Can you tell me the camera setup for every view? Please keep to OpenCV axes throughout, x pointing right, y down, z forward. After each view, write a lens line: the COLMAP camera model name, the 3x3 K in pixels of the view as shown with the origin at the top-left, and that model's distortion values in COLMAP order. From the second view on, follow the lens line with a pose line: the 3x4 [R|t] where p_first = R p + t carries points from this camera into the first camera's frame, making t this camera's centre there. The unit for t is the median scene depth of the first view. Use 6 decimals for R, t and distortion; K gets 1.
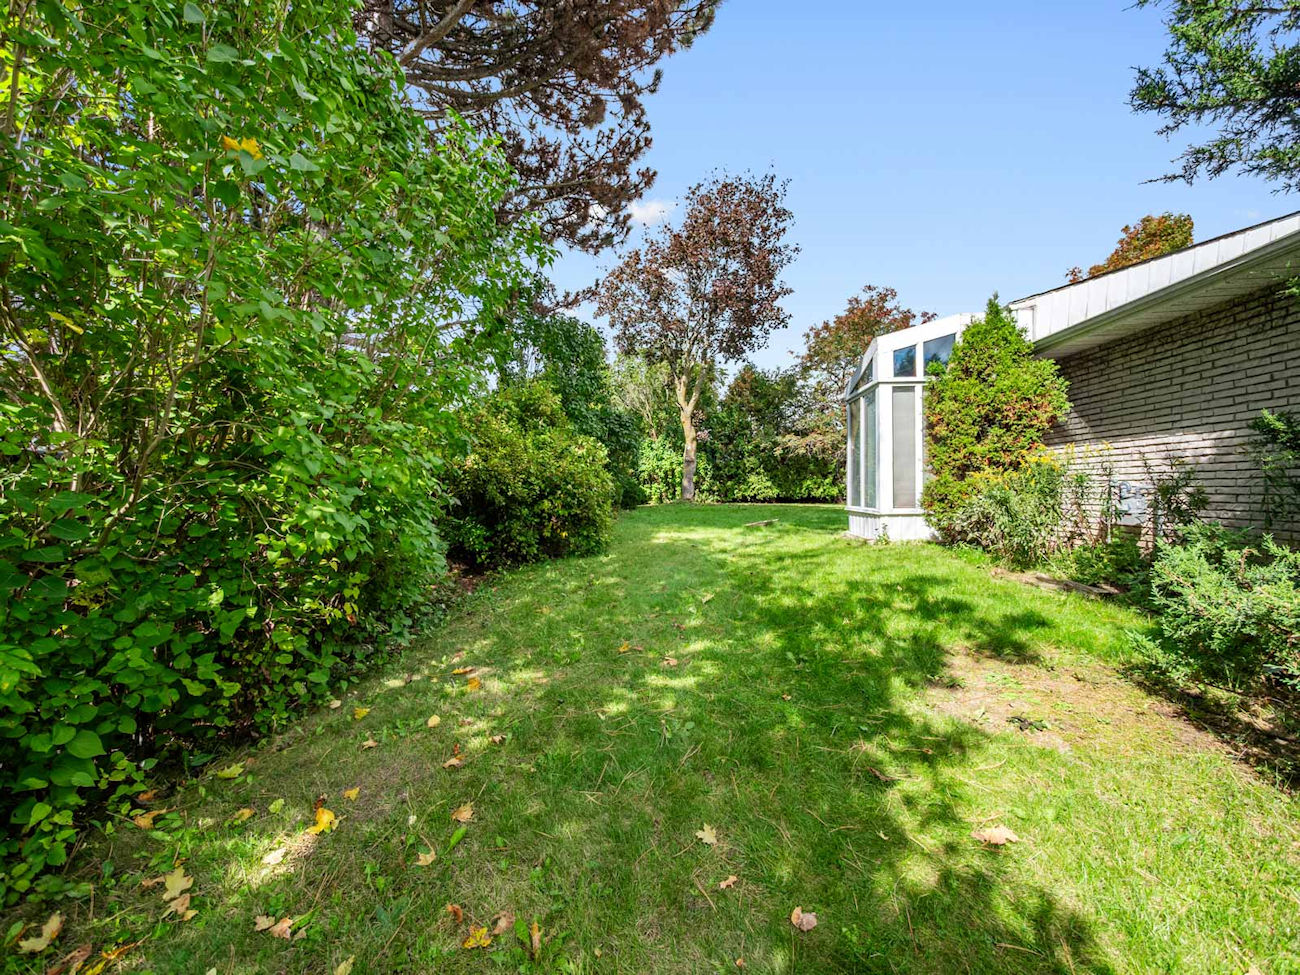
lens RADIAL K [[529.5, 0, 649.6], [0, 529.5, 487.5], [0, 0, 1]] dist [-0.017451, -0.000125]
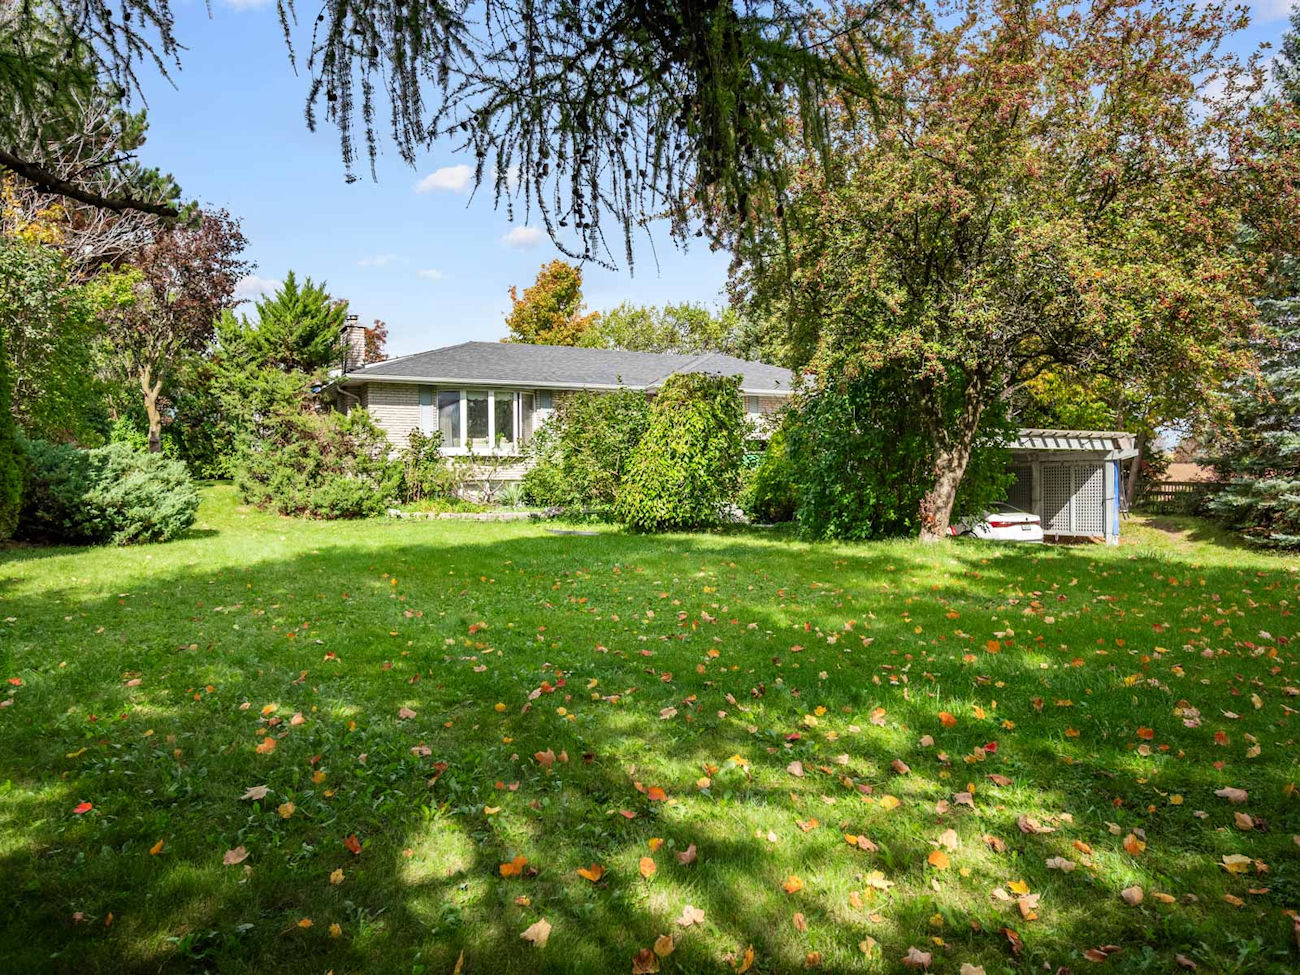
lens RADIAL K [[925.5, 0, 647.1], [0, 925.5, 486.2], [0, 0, 1]] dist [-0.011261, -0.003071]
pose [[0.847016, -0.007529, 0.531514, -0.074797], [0.005126, 0.999969, 0.005996, 0.035189], [-0.531543, -0.002354, 0.847028, -1.141781]]
